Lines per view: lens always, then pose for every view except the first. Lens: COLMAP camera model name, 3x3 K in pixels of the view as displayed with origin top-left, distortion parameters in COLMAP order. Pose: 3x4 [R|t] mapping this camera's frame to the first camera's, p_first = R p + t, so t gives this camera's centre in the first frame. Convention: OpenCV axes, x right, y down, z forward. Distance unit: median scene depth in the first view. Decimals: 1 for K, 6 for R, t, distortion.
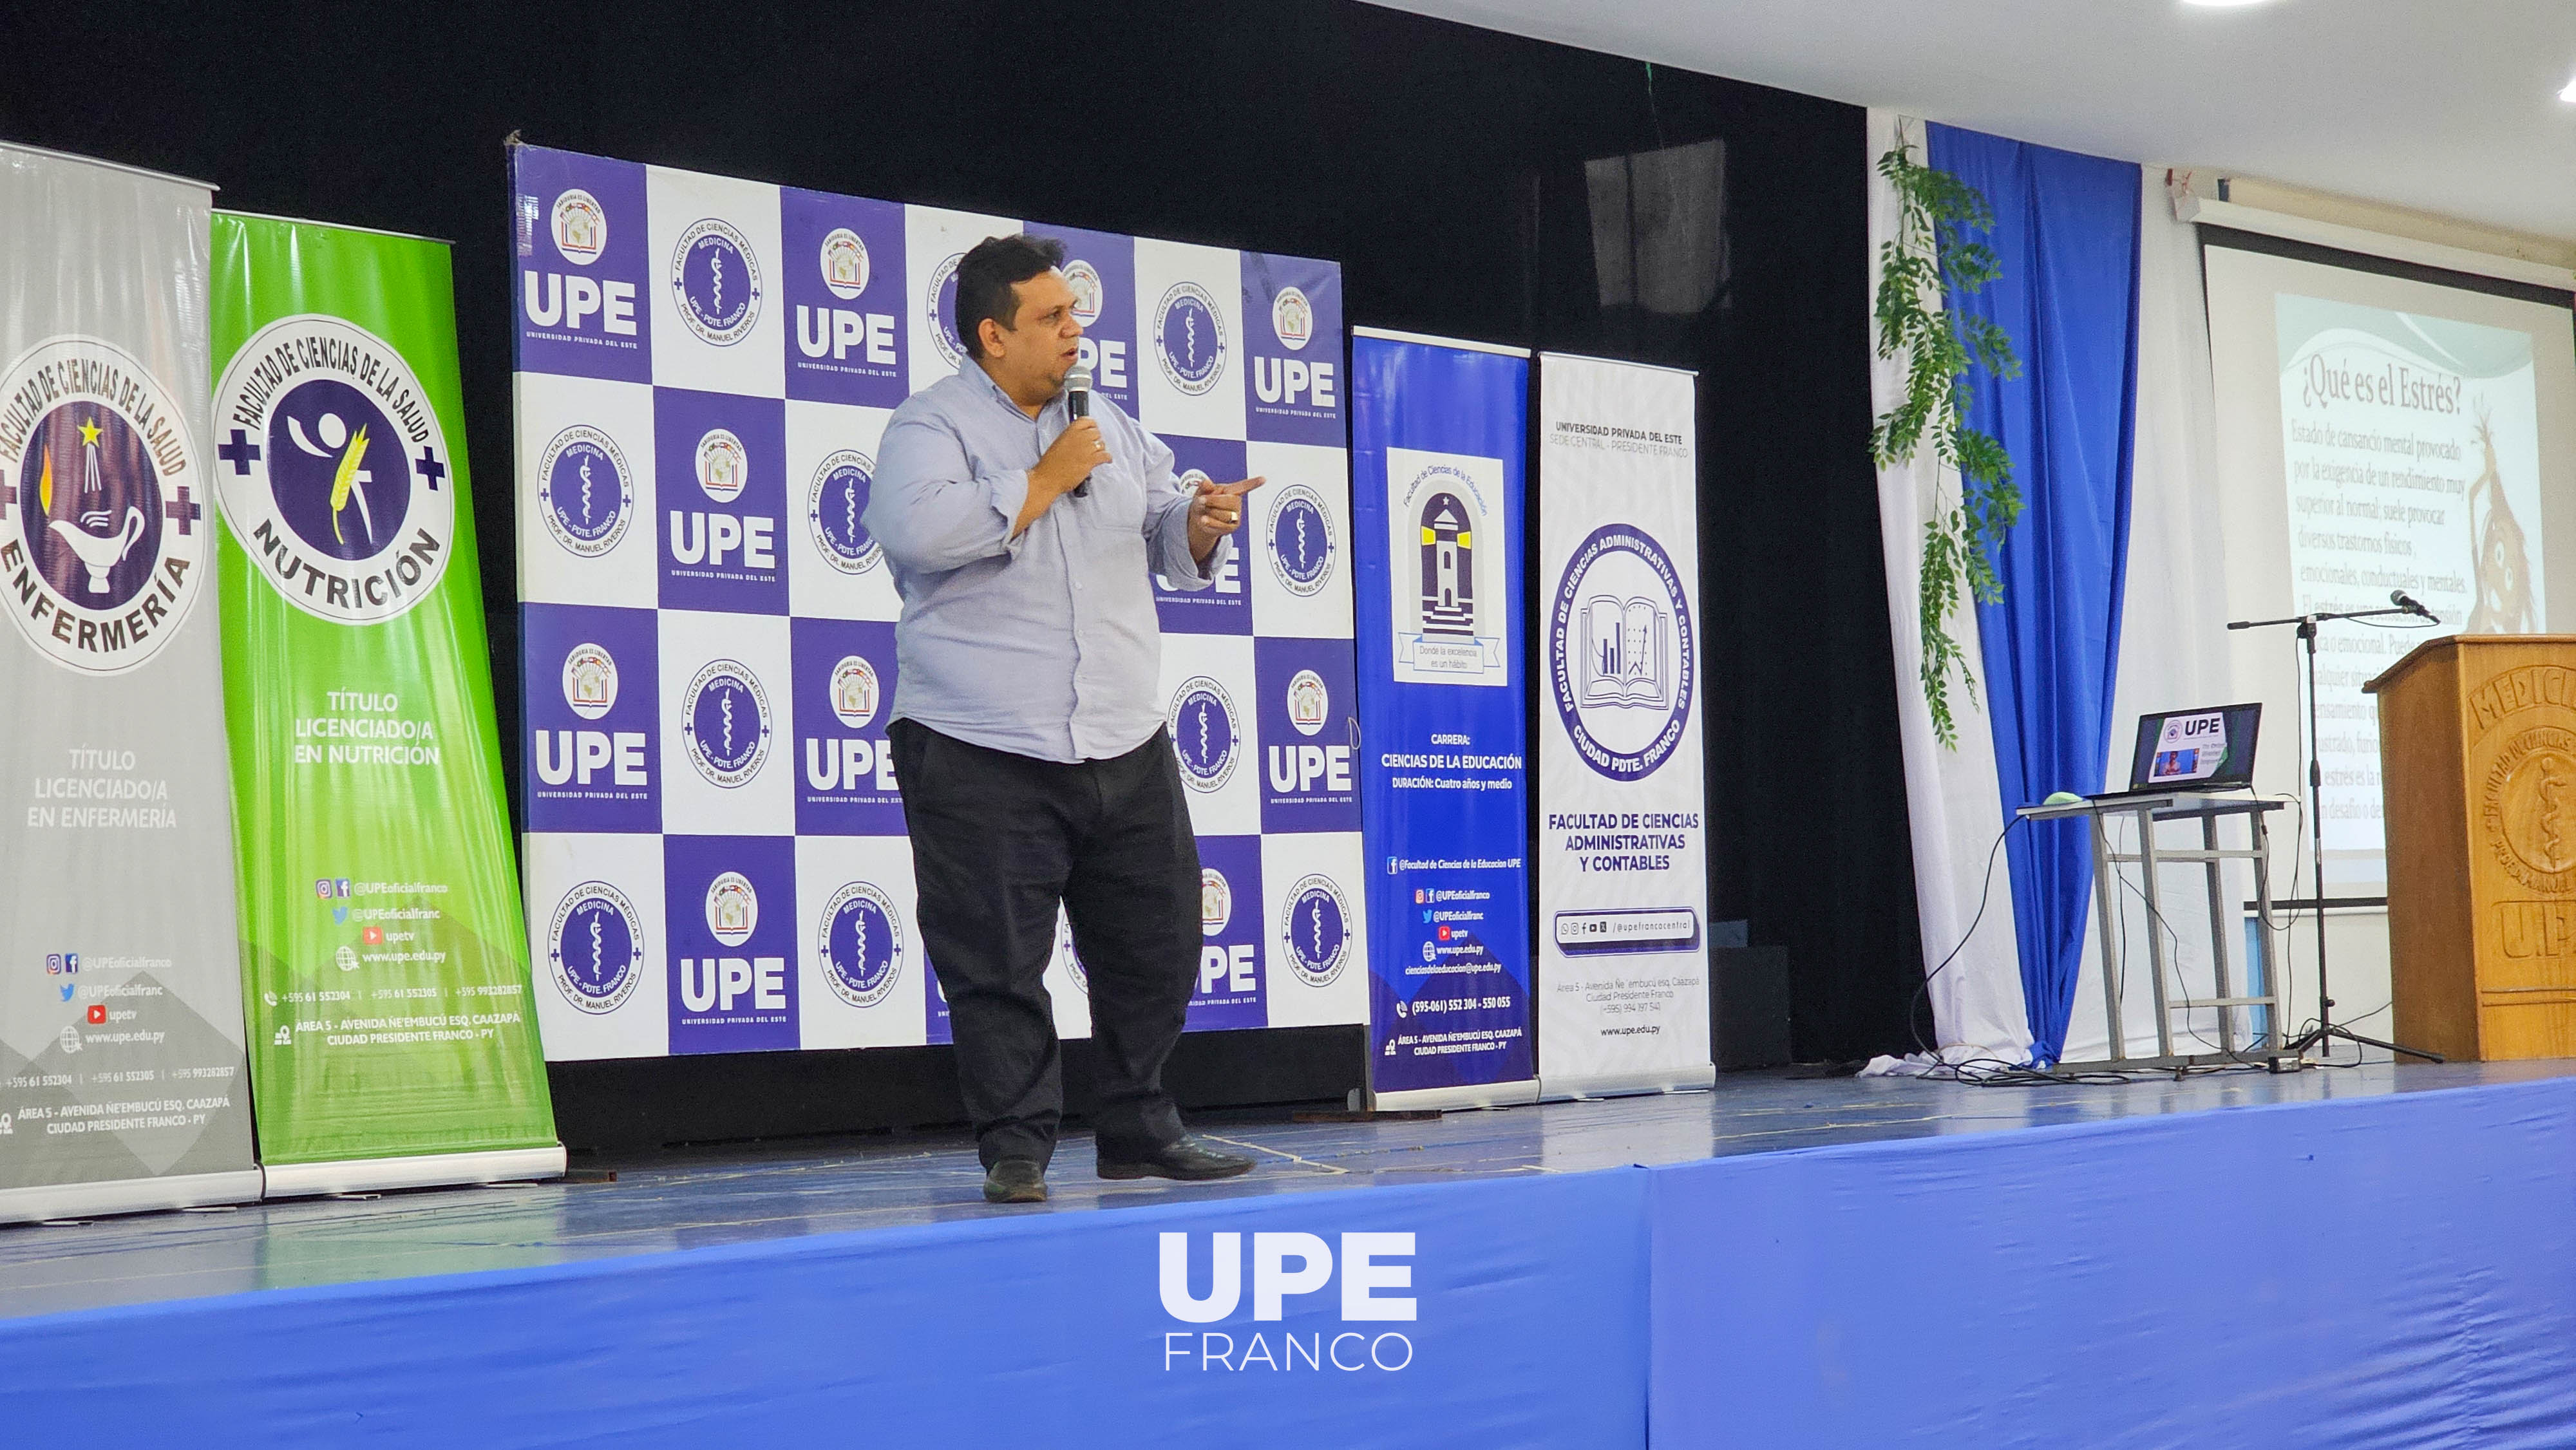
lens RADIAL K [[5079.2, 0, 1288.0], [0, 5079.2, 725.0], [0, 0, 1]] dist [-0.495812, 6.439532]
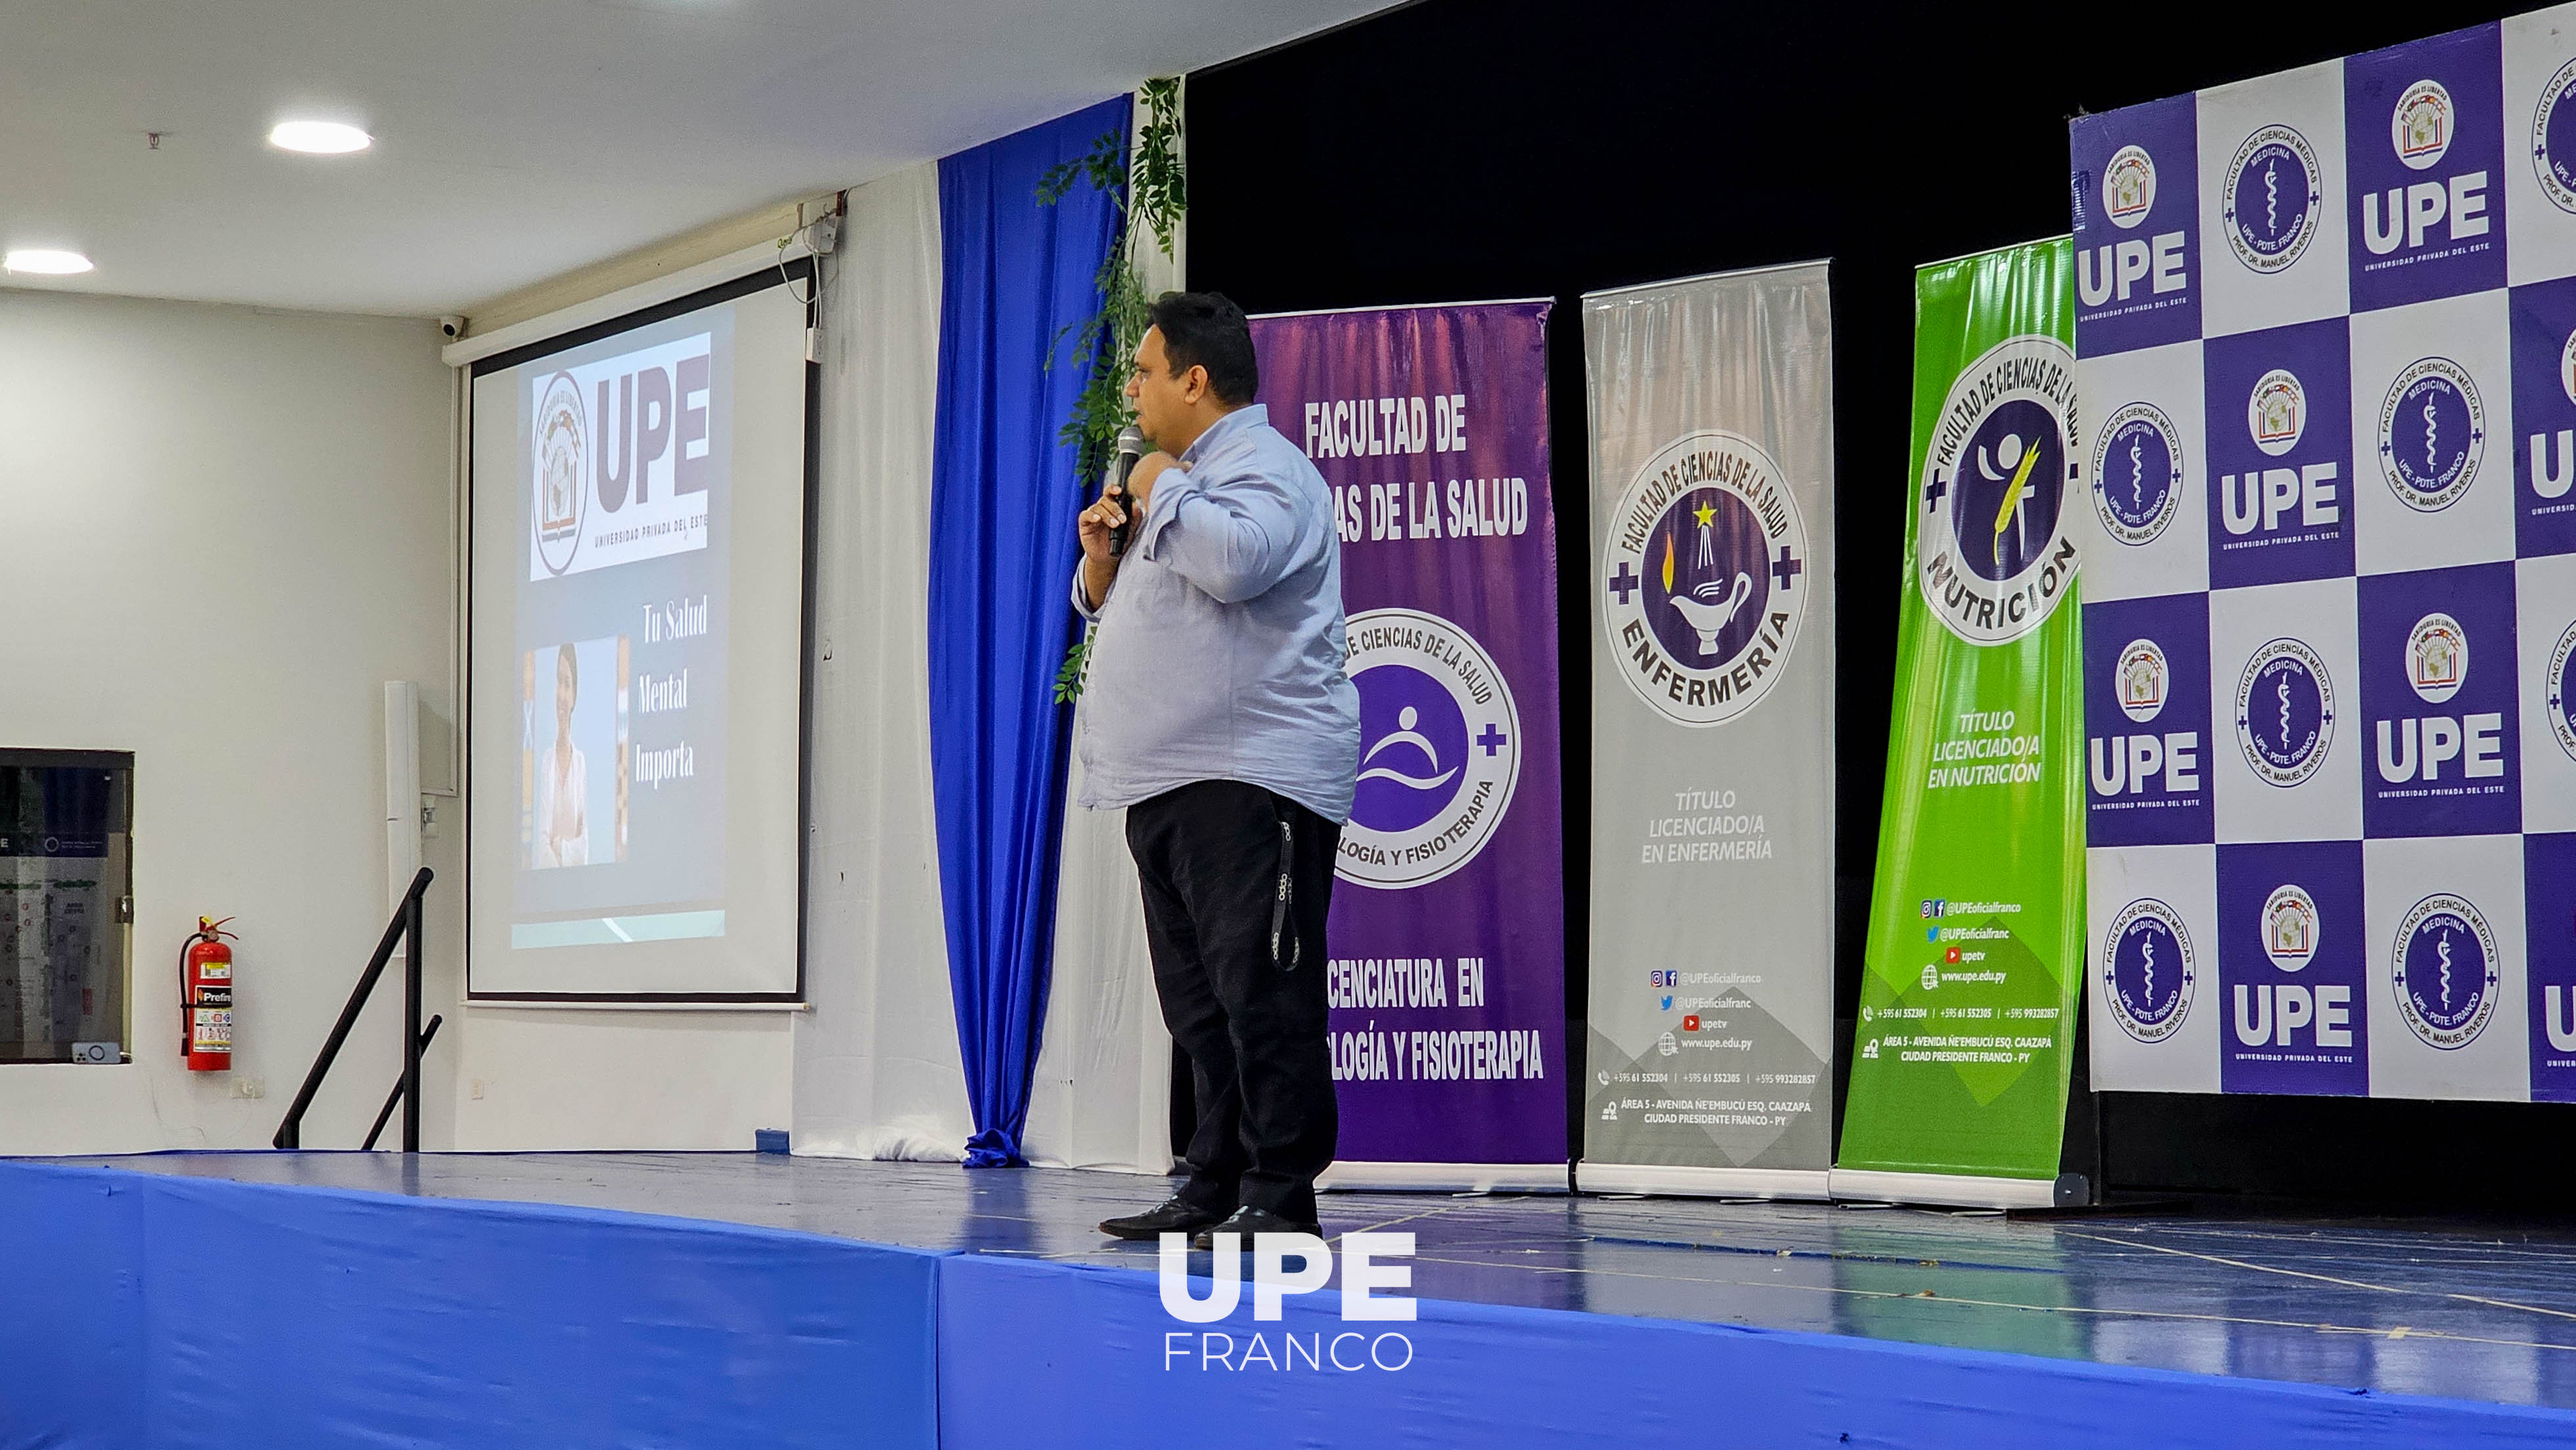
lens RADIAL K [[5079.3, 0, 1288.0], [0, 5079.3, 725.0], [0, 0, 1]] dist [-0.495812, 6.439532]
pose [[-0.382095, -0.014367, -0.924011, 0.794952], [0.059511, 0.997421, -0.040117, 0.027860], [0.922205, -0.070318, -0.380255, 1.245788]]
